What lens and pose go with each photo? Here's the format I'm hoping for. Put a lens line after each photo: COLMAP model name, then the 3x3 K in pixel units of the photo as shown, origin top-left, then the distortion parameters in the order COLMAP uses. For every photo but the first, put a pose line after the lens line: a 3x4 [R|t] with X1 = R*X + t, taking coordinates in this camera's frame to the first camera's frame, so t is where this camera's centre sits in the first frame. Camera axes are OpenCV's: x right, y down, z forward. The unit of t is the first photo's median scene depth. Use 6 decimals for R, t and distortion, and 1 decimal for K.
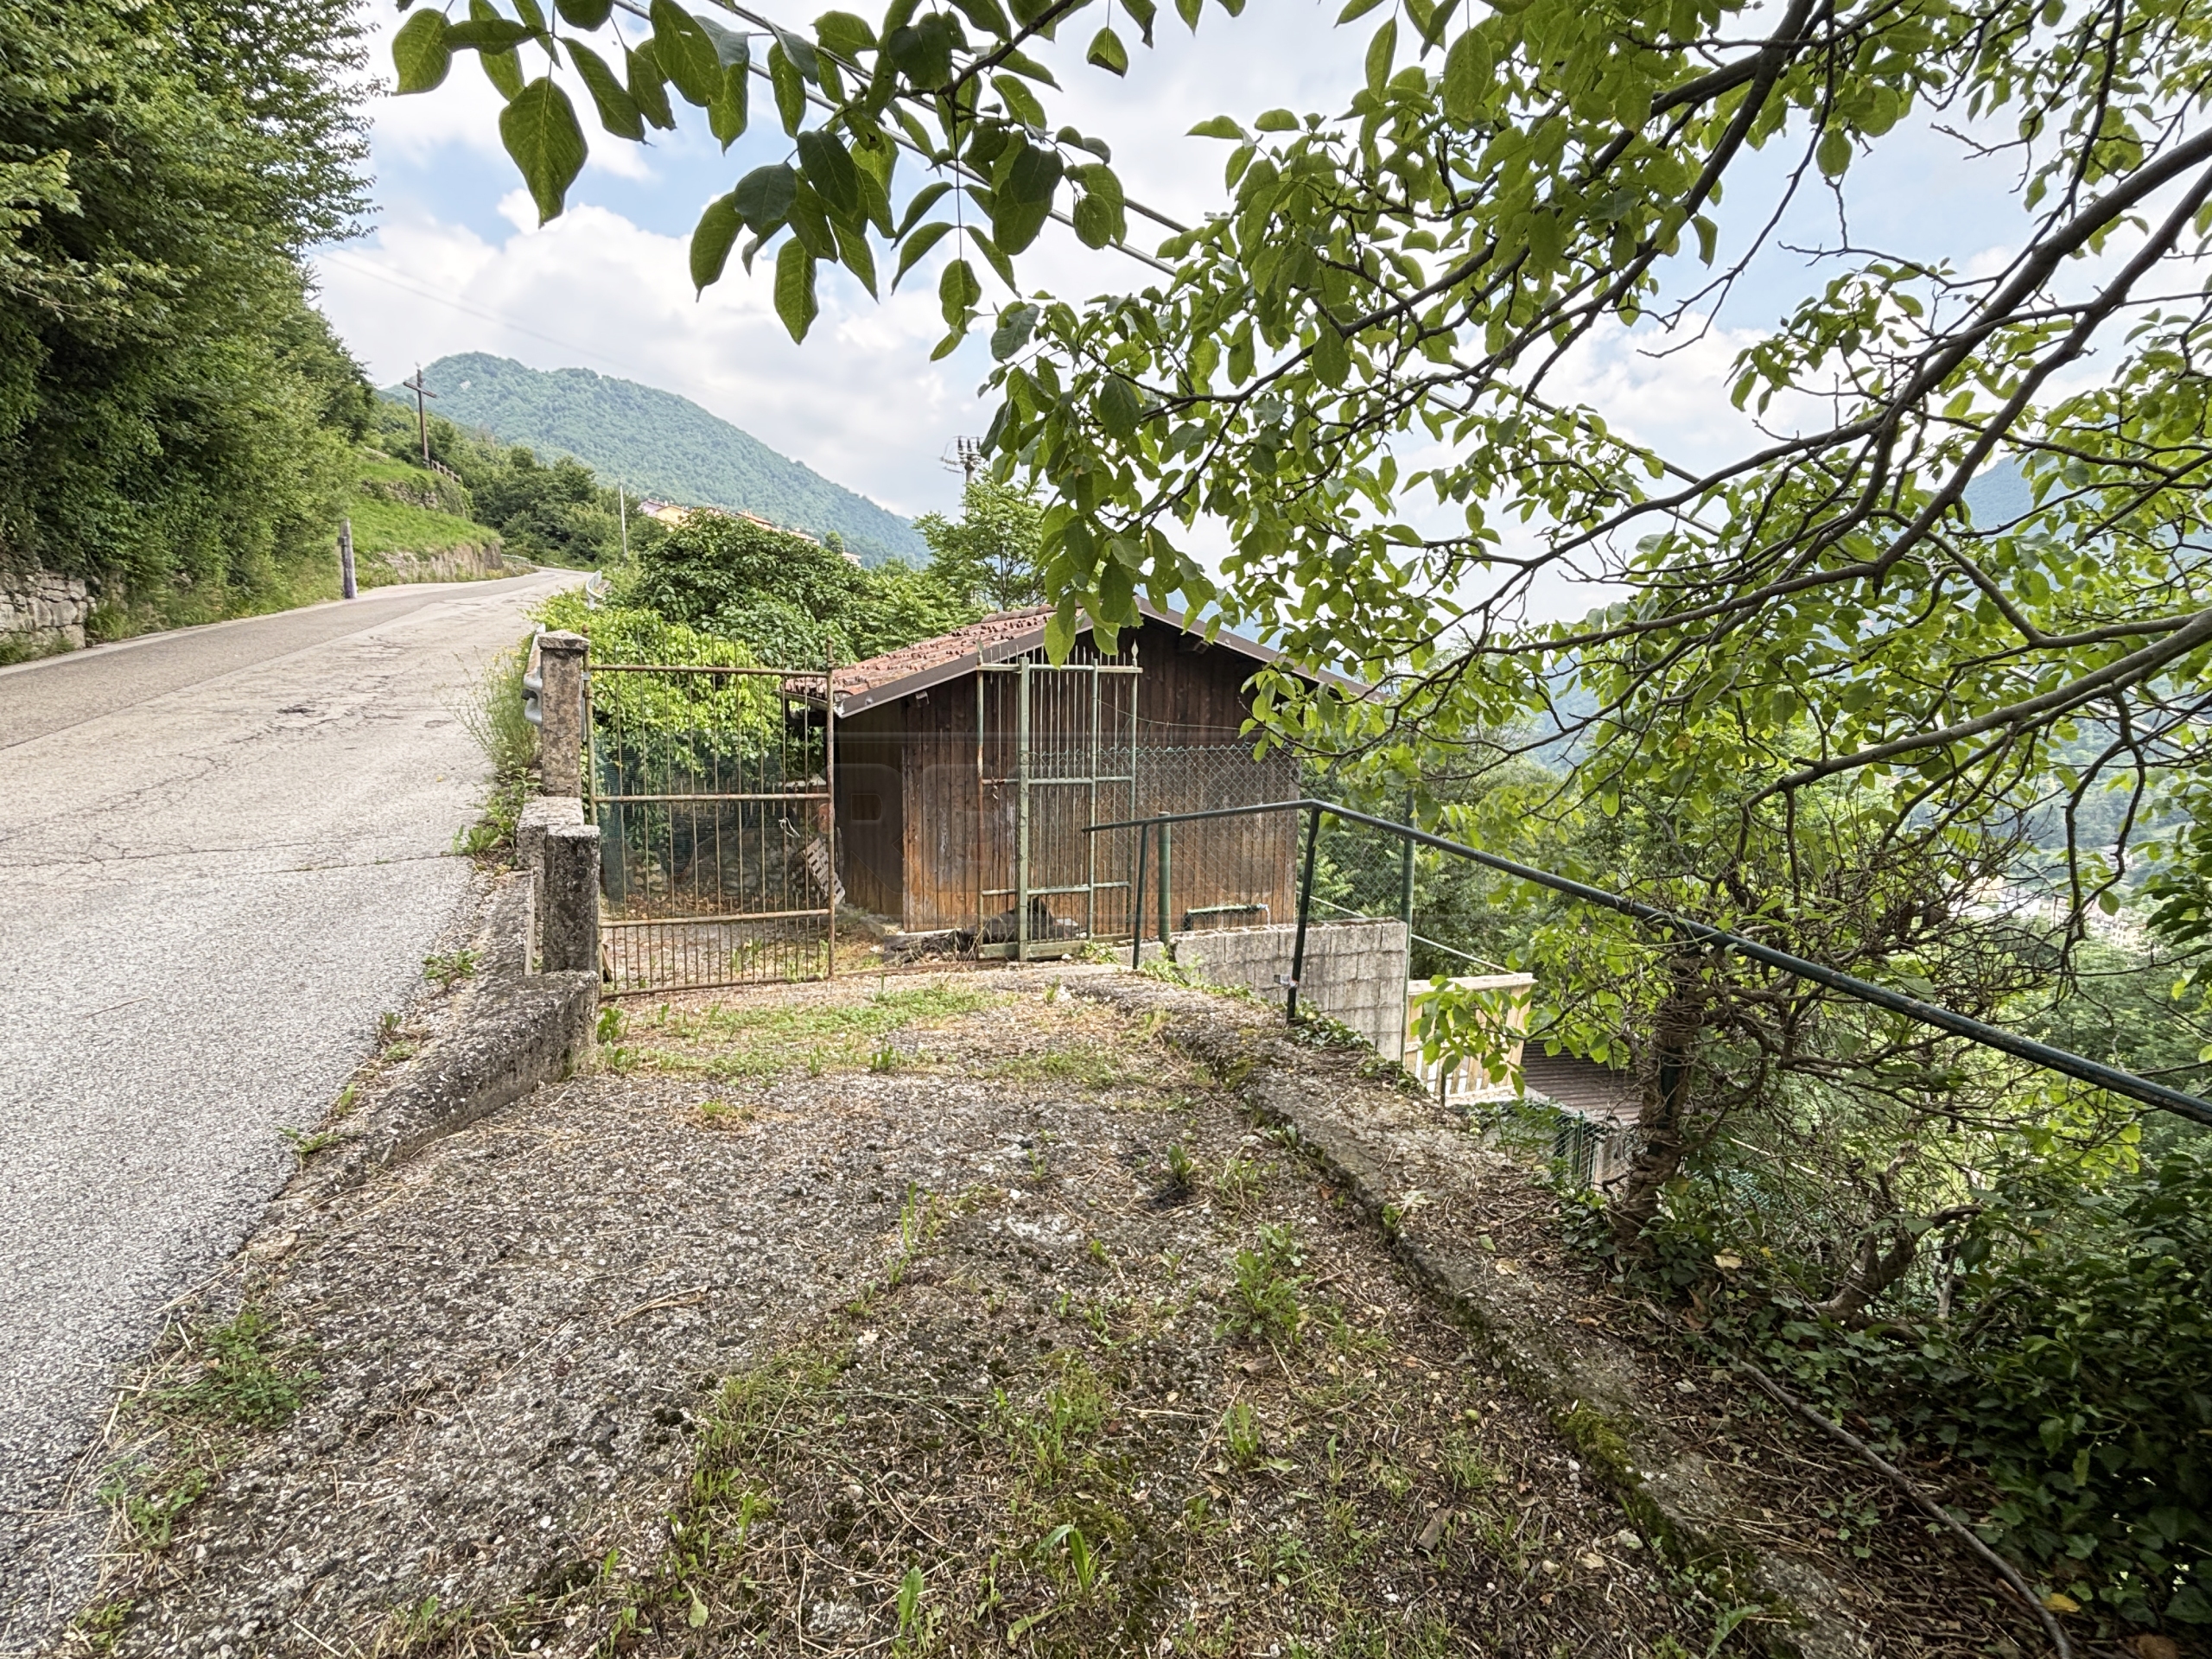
lens RADIAL K [[1037.5, 0, 1106.0], [0, 1037.5, 829.5], [0, 0, 1]] dist [-0.016712, -0.000568]
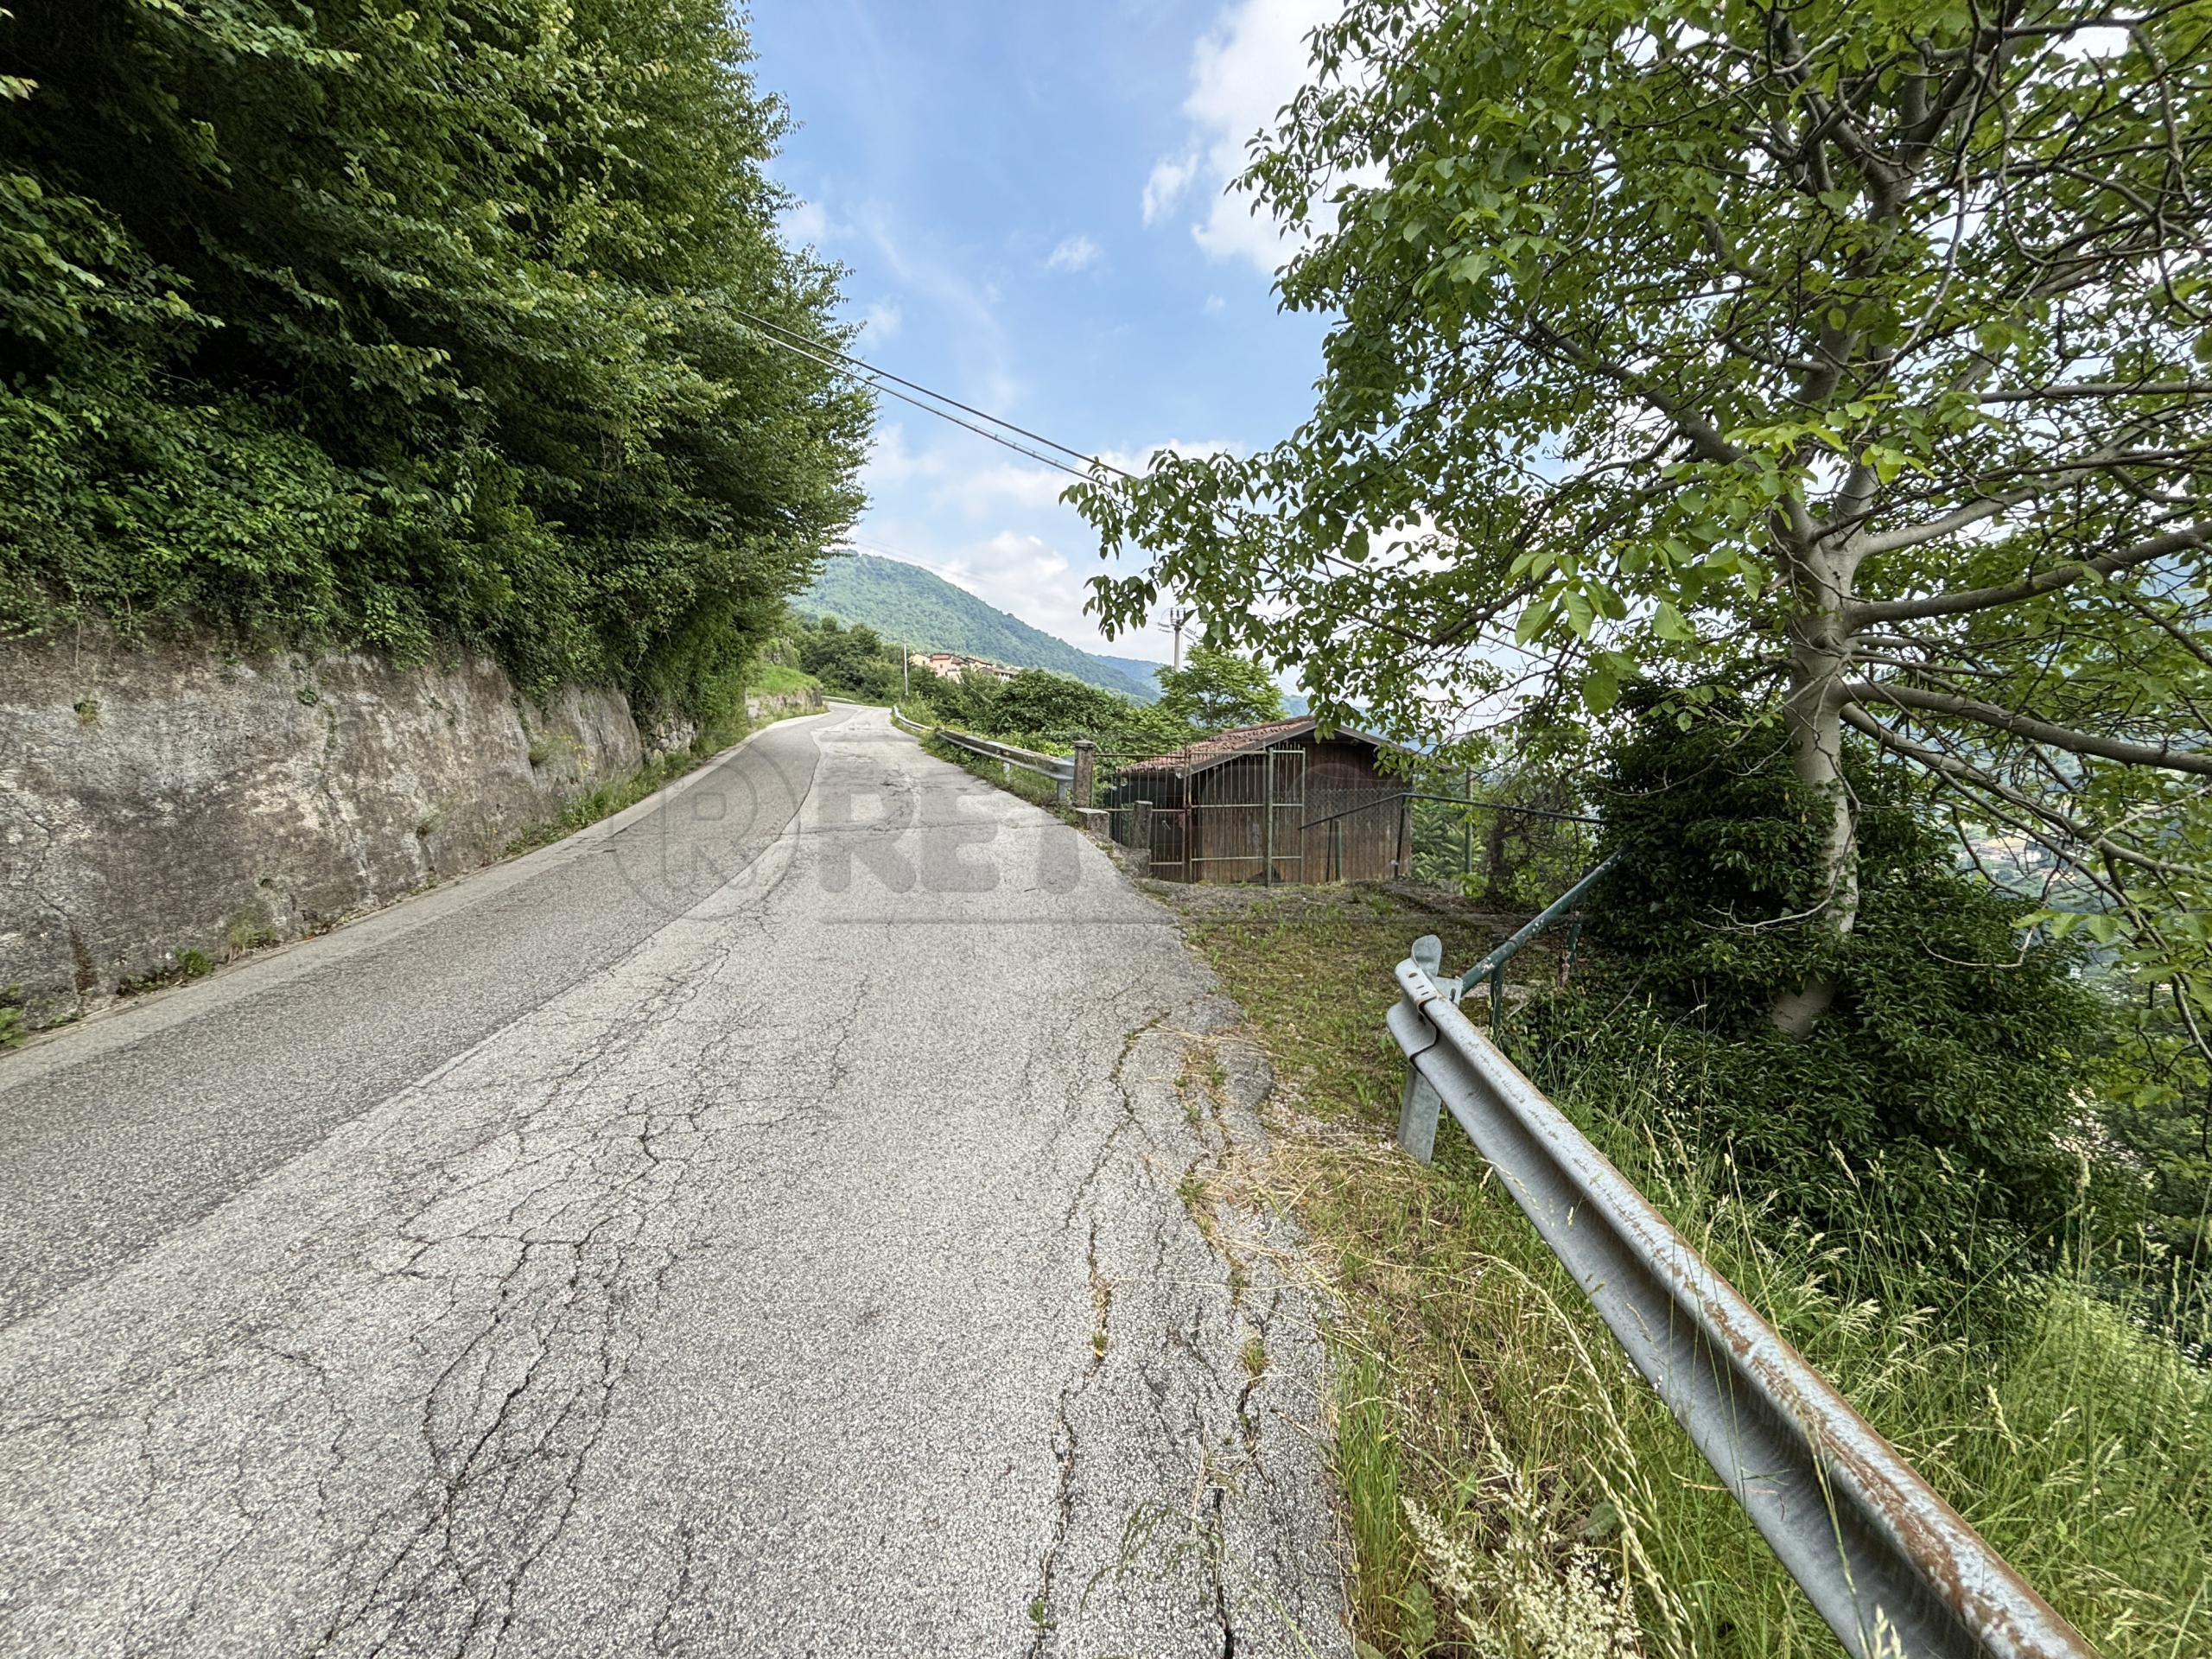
lens RADIAL K [[927.8, 0, 1106.0], [0, 927.8, 829.5], [0, 0, 1]] dist [0.000833, -0.000177]
pose [[0.987293, -0.011015, -0.158531, -0.045270], [-0.004407, 0.995313, -0.096600, 0.075842], [0.158852, 0.096071, 0.982617, -0.372487]]
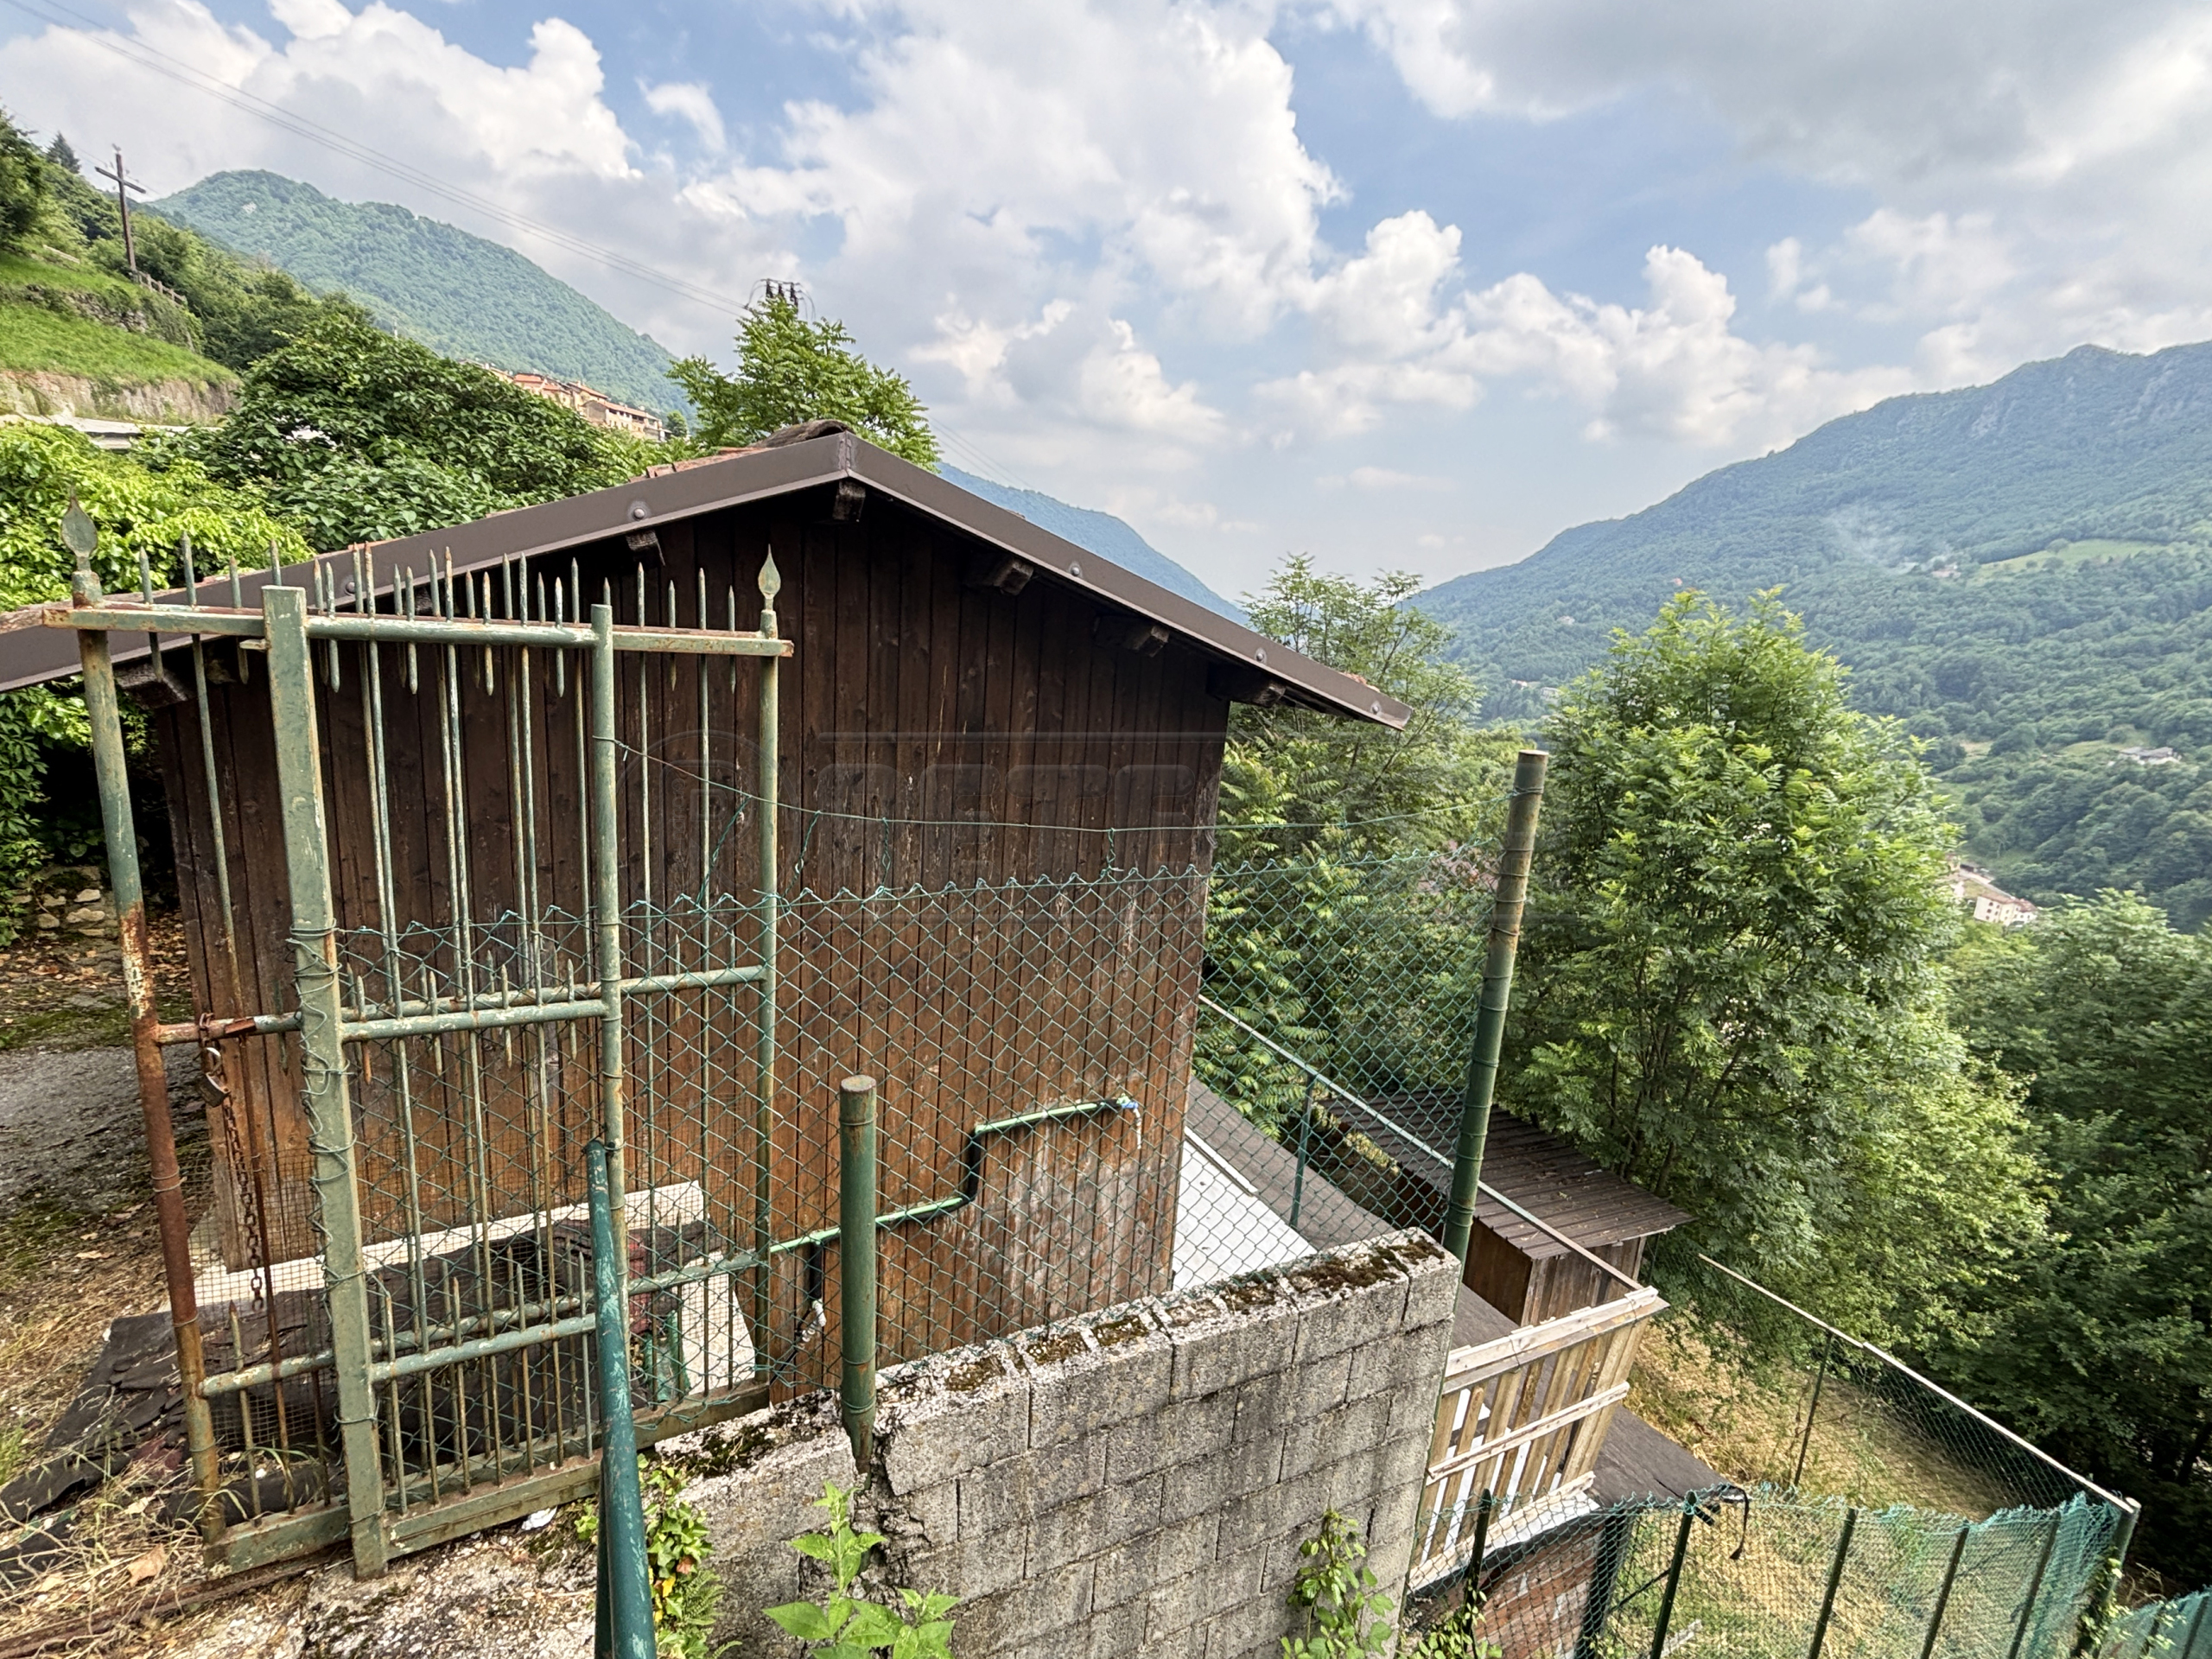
lens RADIAL K [[951.1, 0, 1106.0], [0, 951.1, 829.5], [0, 0, 1]] dist [-0.008912, 0.003901]
pose [[0.989668, 0.027646, 0.140685, 0.037103], [-0.041231, 0.994663, 0.094584, -0.053454], [-0.137319, -0.099407, 0.985526, 0.286730]]
